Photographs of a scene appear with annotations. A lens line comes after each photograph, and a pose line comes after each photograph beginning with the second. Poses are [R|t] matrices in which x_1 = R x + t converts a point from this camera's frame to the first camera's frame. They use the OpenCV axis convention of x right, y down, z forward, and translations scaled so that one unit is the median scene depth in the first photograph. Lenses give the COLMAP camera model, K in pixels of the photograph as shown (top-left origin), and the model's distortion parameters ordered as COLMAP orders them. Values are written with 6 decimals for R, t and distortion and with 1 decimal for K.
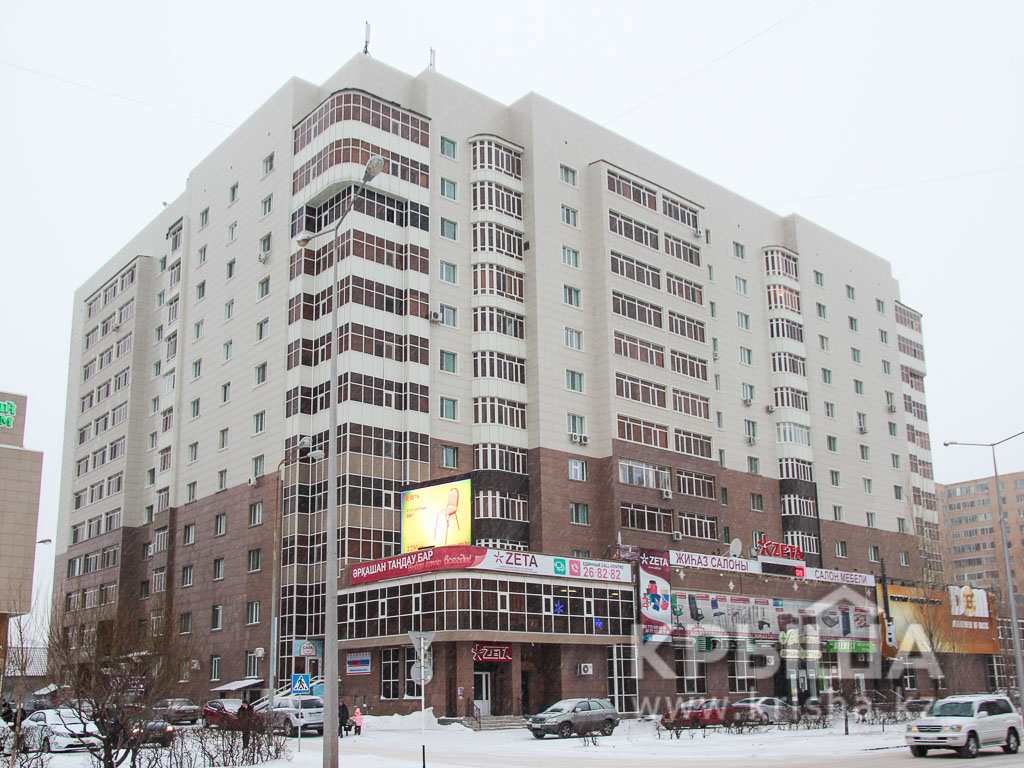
lens RADIAL K [[1029.2, 0, 512.0], [0, 1029.2, 384.0], [0, 0, 1]] dist [-0.117218, 0.322575]
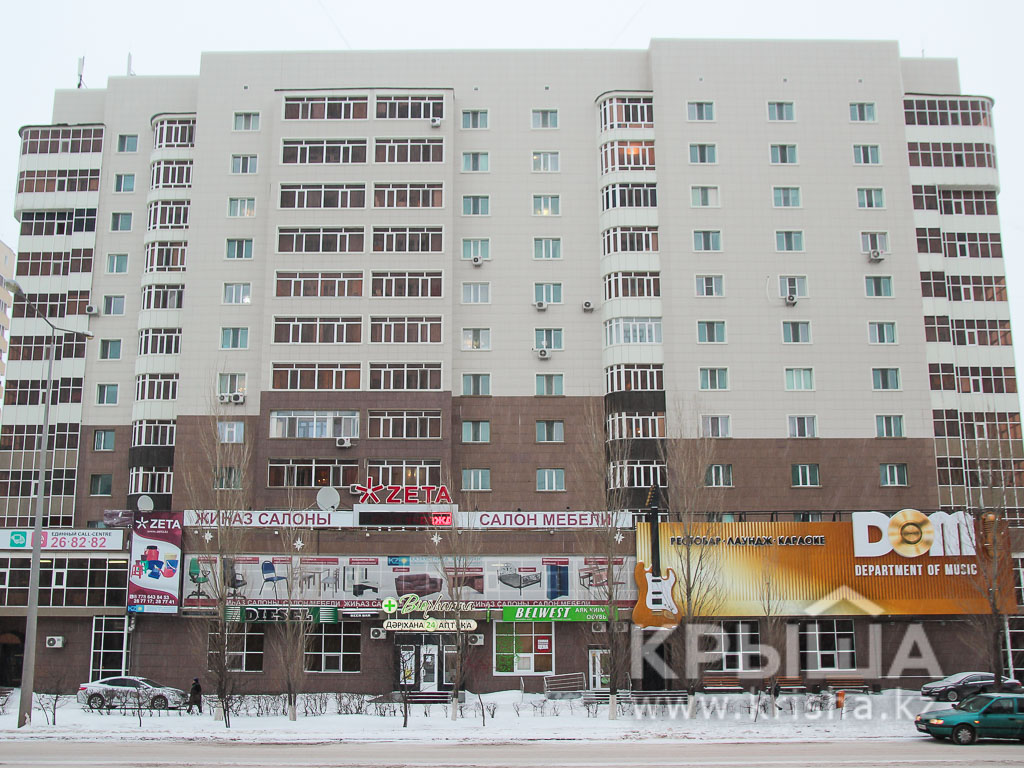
lens RADIAL K [[978.0, 0, 509.9], [0, 978.0, 419.2], [0, 0, 1]] dist [-0.103456, 0.103991]
pose [[0.743311, -0.157273, -0.650196, 0.825207], [0.185182, 0.982362, -0.025916, 0.141741], [0.642804, -0.101141, 0.759325, 0.493100]]
